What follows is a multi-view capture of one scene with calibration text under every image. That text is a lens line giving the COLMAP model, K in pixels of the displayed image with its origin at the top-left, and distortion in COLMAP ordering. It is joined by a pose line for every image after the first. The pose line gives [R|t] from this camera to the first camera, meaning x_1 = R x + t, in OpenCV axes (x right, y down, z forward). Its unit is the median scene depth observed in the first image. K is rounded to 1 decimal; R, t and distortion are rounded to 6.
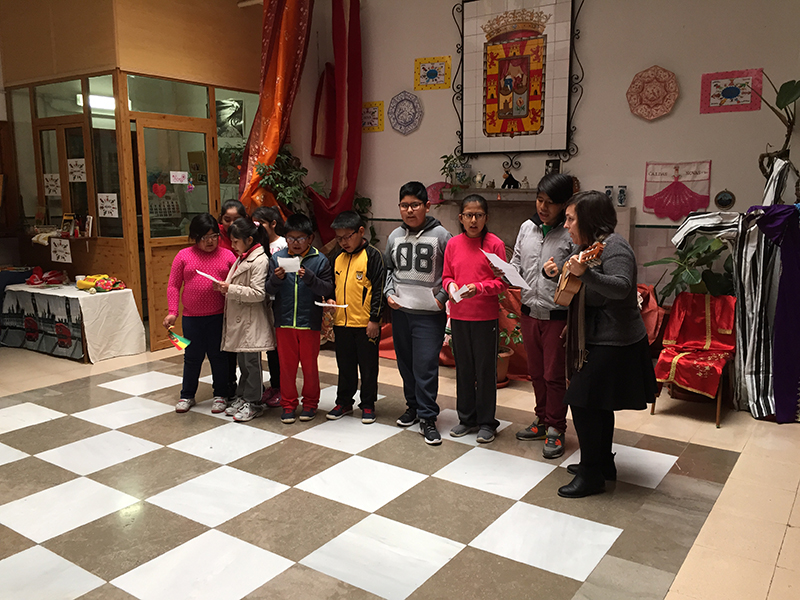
lens RADIAL K [[682.2, 0, 402.7], [0, 682.2, 299.9], [0, 0, 1]] dist [0.084264, -0.120276]
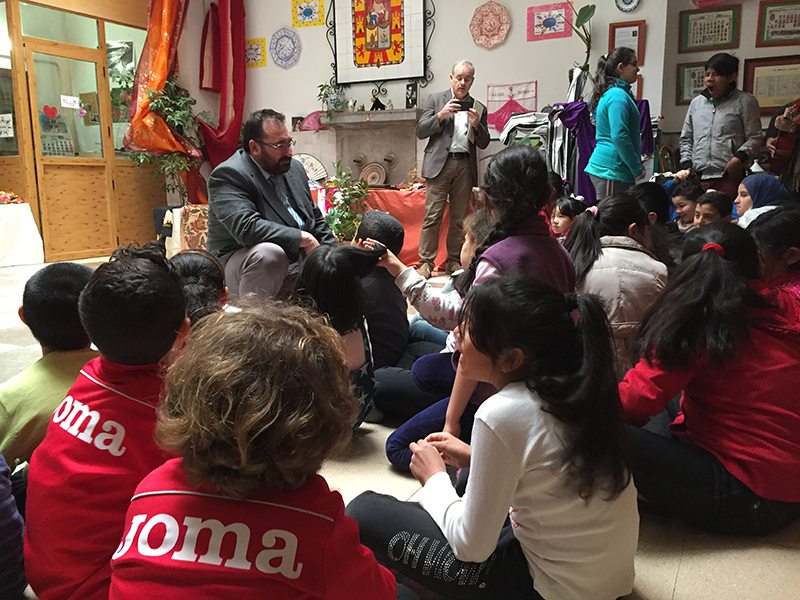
lens RADIAL K [[682.2, 0, 402.7], [0, 682.2, 299.9], [0, 0, 1]] dist [0.084264, -0.120276]
pose [[0.991490, -0.028177, 0.127099, 0.042911], [0.026832, 0.999564, 0.012285, 0.138048], [-0.127389, -0.008771, 0.991814, -0.144946]]
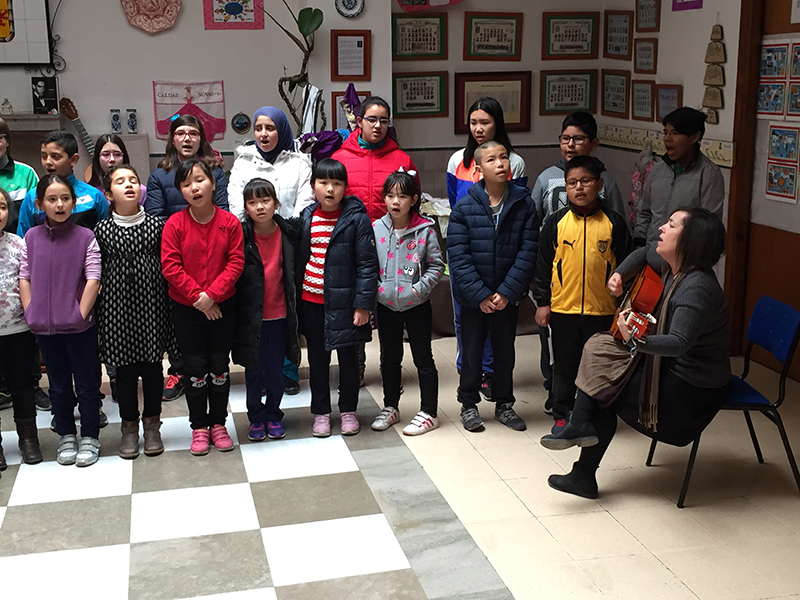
lens RADIAL K [[1081.4, 0, 404.0], [0, 1081.4, 299.3], [0, 0, 1]] dist [0.067841, -0.046973]
pose [[0.674210, -0.163798, 0.720147, -0.421184], [0.125974, 0.986311, 0.106399, -0.031683], [-0.727717, 0.018985, 0.685615, -0.149093]]
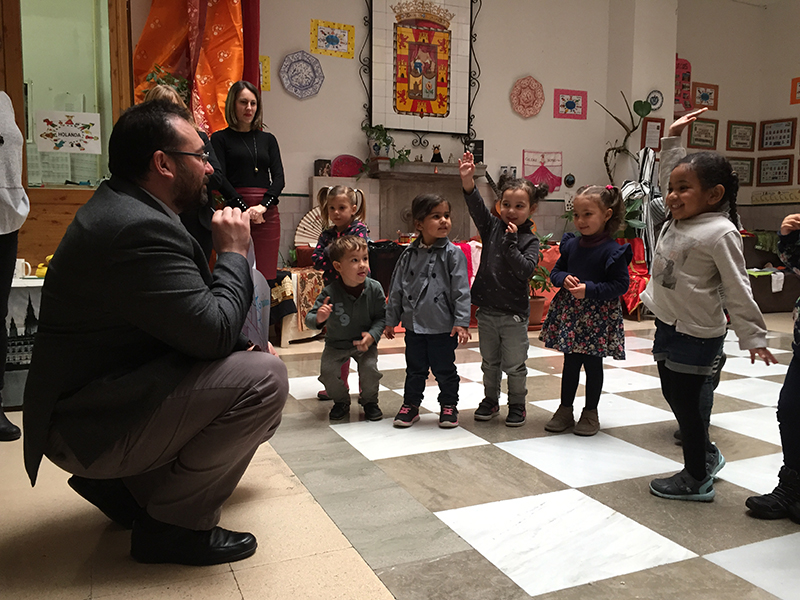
lens RADIAL K [[682.2, 0, 402.7], [0, 682.2, 299.9], [0, 0, 1]] dist [0.084264, -0.120276]
pose [[0.525671, -0.078855, 0.847025, -0.793790], [0.134034, 0.990935, 0.009070, 0.033498], [-0.840062, 0.108762, 0.531475, 0.485636]]
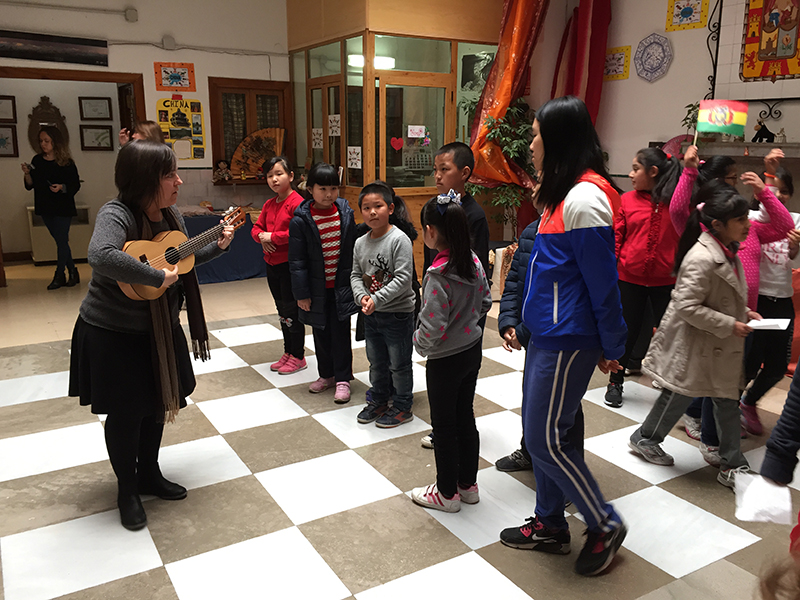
lens RADIAL K [[682.2, 0, 402.7], [0, 682.2, 299.9], [0, 0, 1]] dist [0.084264, -0.120276]
pose [[0.911526, 0.098365, -0.399305, 0.109807], [-0.071616, 0.994105, 0.081406, -0.003836], [0.404959, -0.045607, 0.913197, 0.012566]]
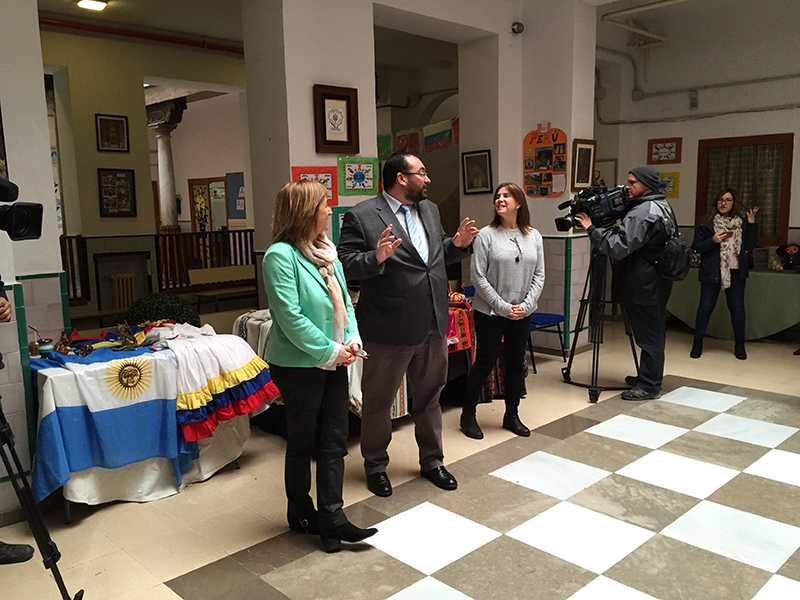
lens RADIAL K [[682.2, 0, 402.7], [0, 682.2, 299.9], [0, 0, 1]] dist [0.084264, -0.120276]
pose [[-0.202738, 0.140681, -0.969075, 0.286861], [-0.133942, 0.976341, 0.169757, -0.047749], [0.970029, 0.164216, -0.179098, 0.241107]]
